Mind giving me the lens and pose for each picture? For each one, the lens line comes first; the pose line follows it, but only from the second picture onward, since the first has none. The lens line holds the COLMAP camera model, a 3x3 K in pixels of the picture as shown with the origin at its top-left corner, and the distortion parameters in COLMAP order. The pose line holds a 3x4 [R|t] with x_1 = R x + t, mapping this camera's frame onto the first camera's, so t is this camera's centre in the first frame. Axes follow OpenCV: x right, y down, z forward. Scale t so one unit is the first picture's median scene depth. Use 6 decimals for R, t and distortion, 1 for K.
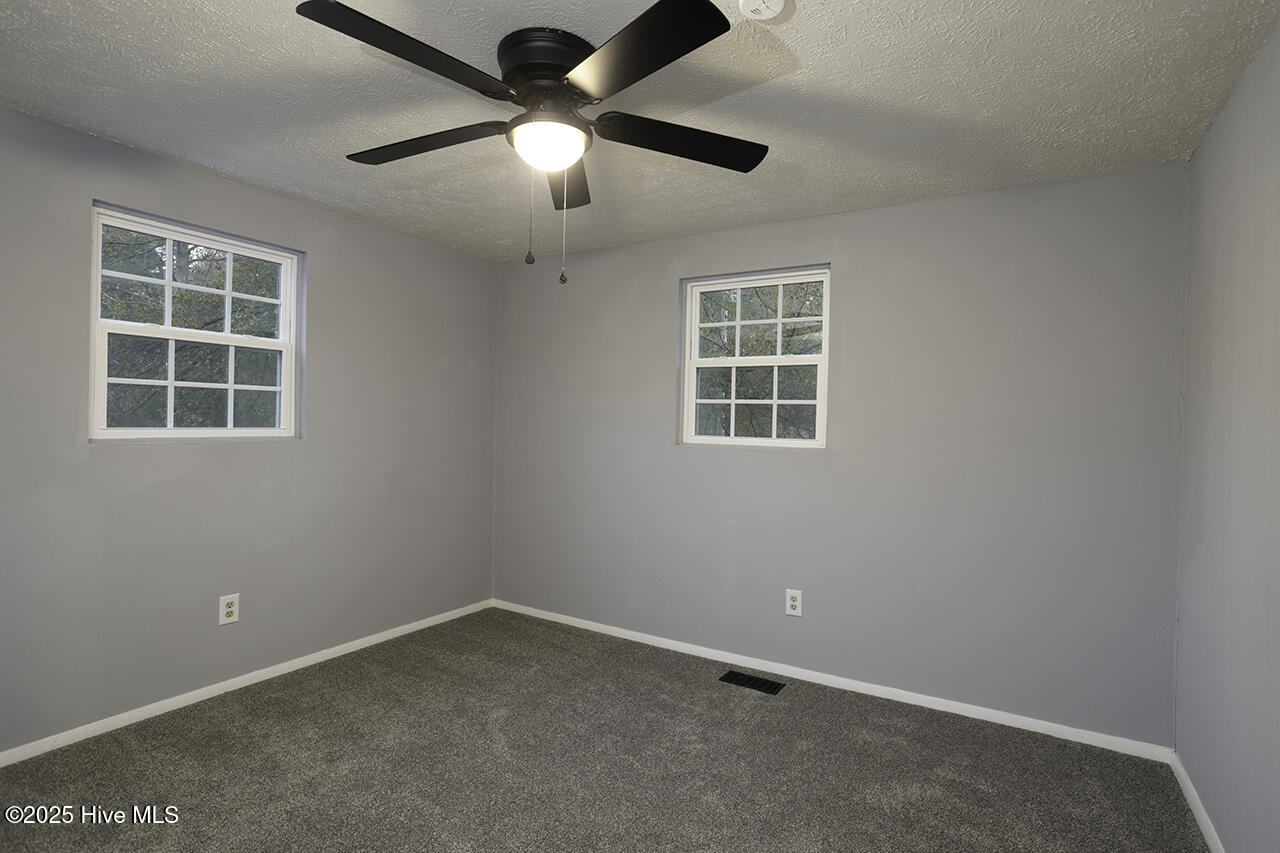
lens RADIAL K [[615.3, 0, 652.7], [0, 615.3, 424.3], [0, 0, 1]] dist [0.037612, 0.003210]
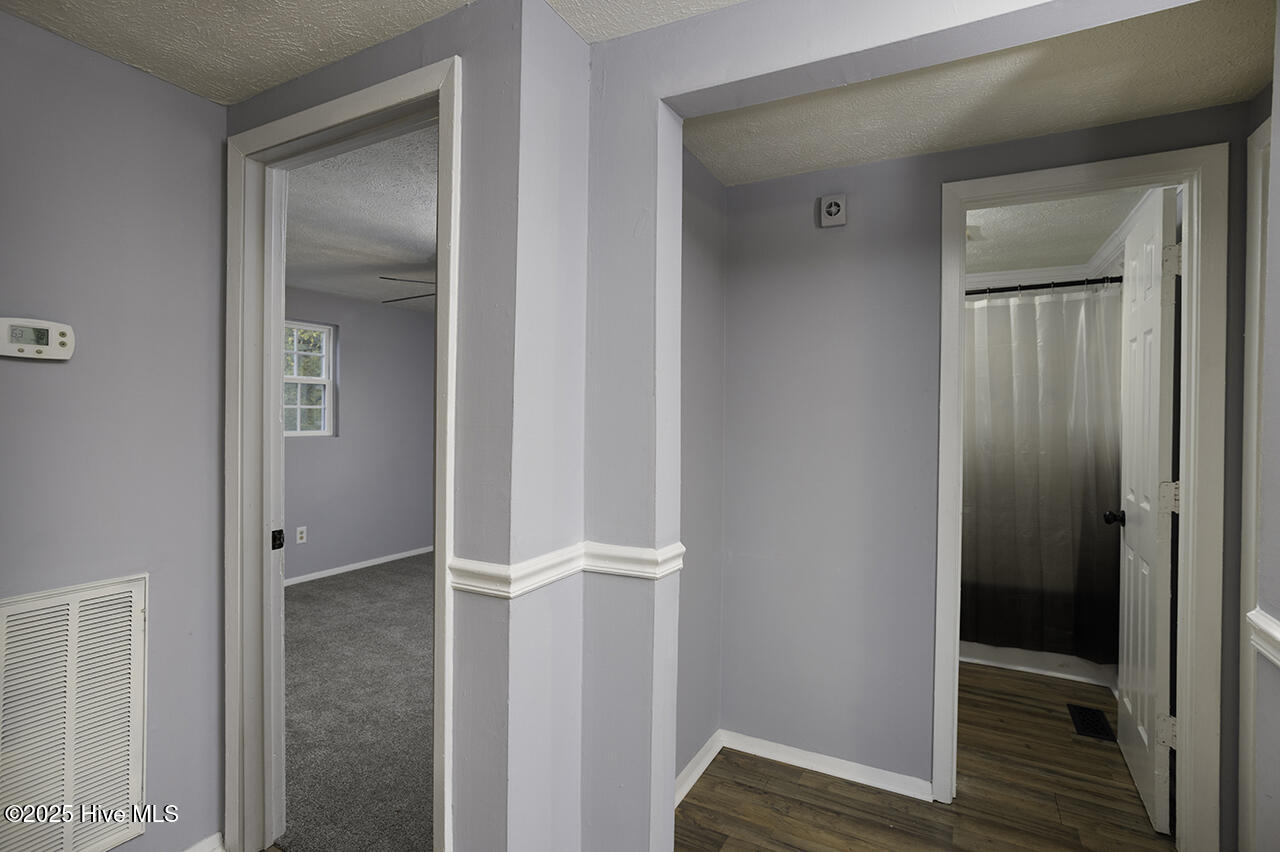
lens RADIAL K [[615.3, 0, 629.6], [0, 615.3, 422.7], [0, 0, 1]] dist [0.037612, 0.003210]
pose [[0.999386, -0.010107, 0.033544, 0.143879], [0.010070, 0.999948, 0.001269, -0.007879], [-0.033555, -0.000931, 0.999436, -0.606594]]
